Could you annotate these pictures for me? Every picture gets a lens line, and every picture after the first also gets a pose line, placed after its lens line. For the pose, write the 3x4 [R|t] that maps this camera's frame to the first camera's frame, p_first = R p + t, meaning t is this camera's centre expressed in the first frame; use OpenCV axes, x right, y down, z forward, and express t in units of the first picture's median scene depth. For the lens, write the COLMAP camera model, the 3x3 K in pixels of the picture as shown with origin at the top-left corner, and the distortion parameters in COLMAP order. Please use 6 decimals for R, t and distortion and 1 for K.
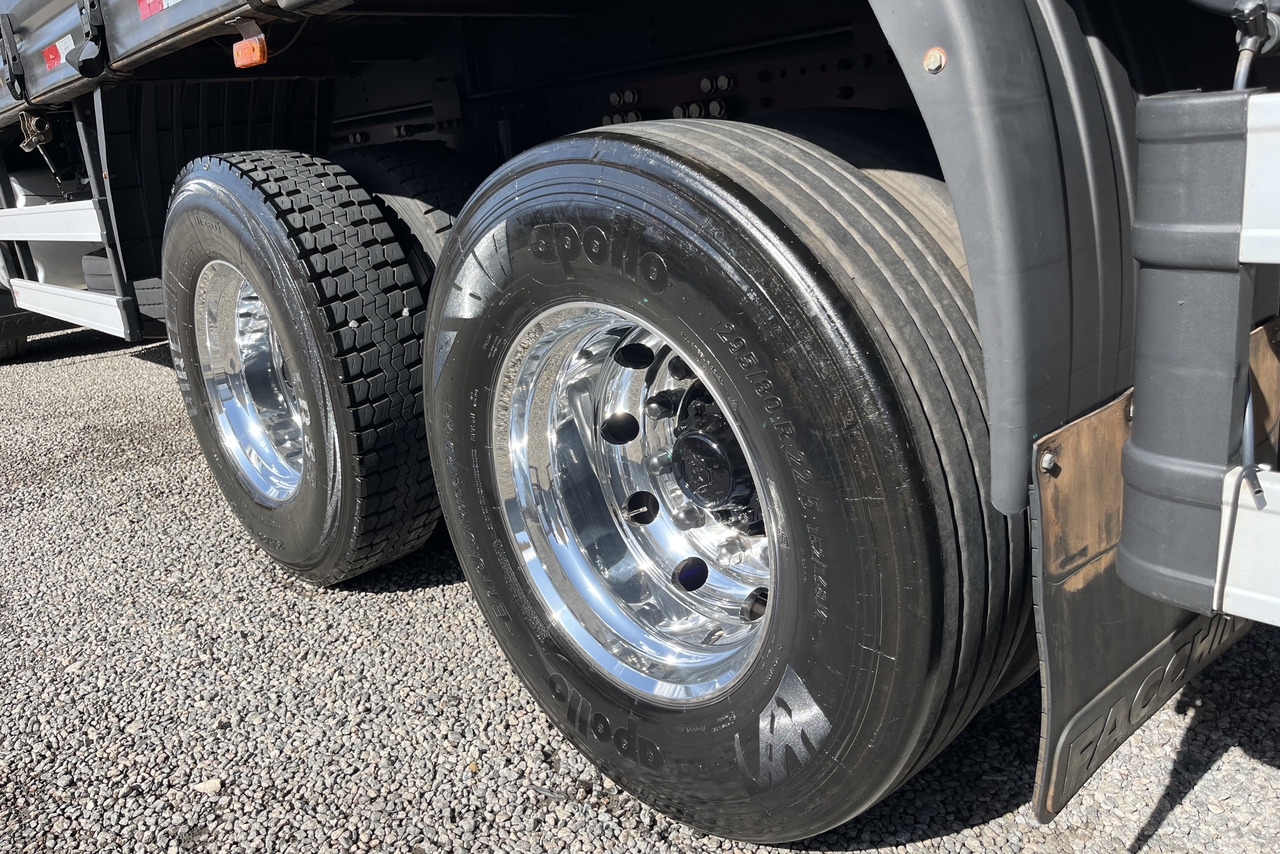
lens RADIAL K [[976.2, 0, 640.0], [0, 976.2, 433.0], [0, 0, 1]] dist [0.013980, -0.014677]
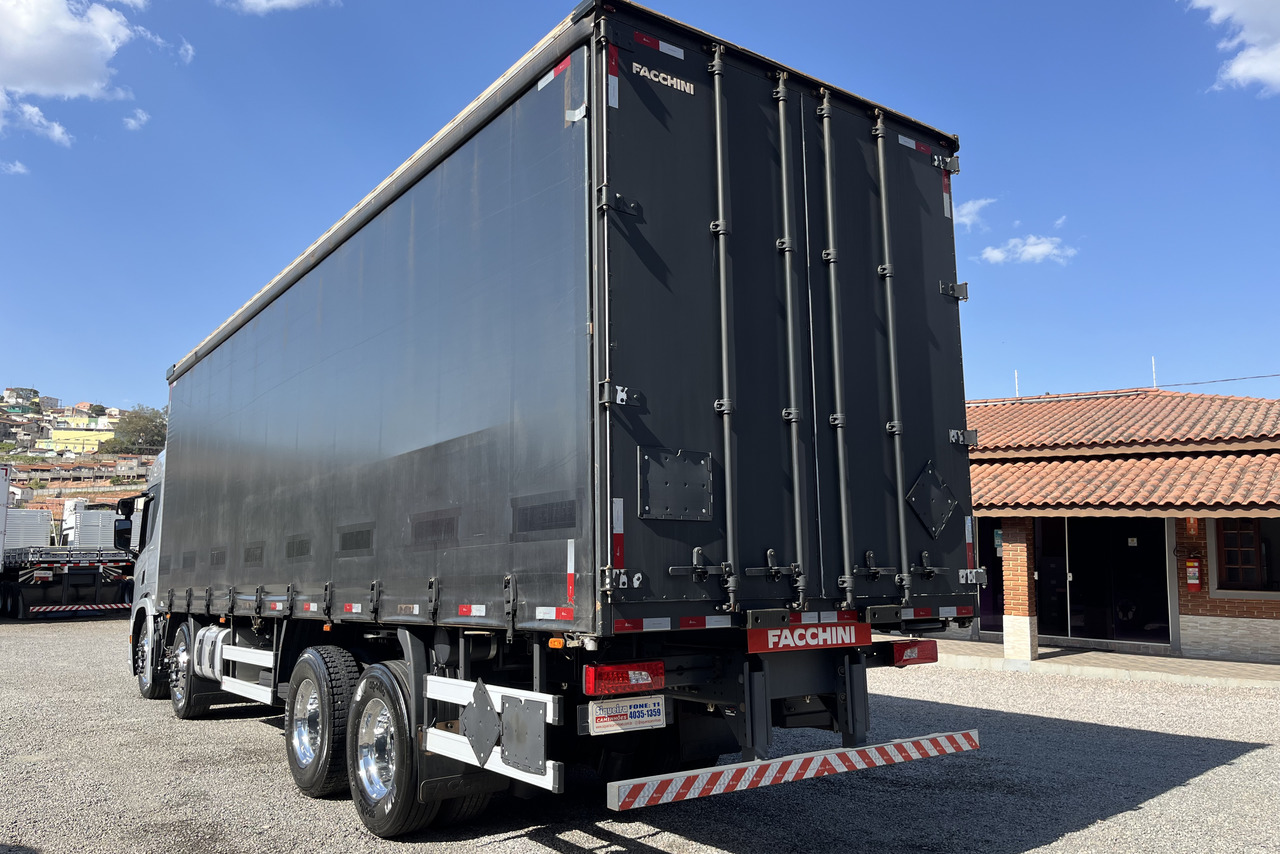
lens RADIAL K [[976.2, 0, 639.0], [0, 976.2, 425.0], [0, 0, 1]] dist [0.013980, -0.014677]
pose [[0.990184, 0.060189, -0.126147, 0.929744], [-0.108865, 0.898154, -0.425990, 0.299728], [0.087659, 0.435542, 0.895890, -1.993134]]
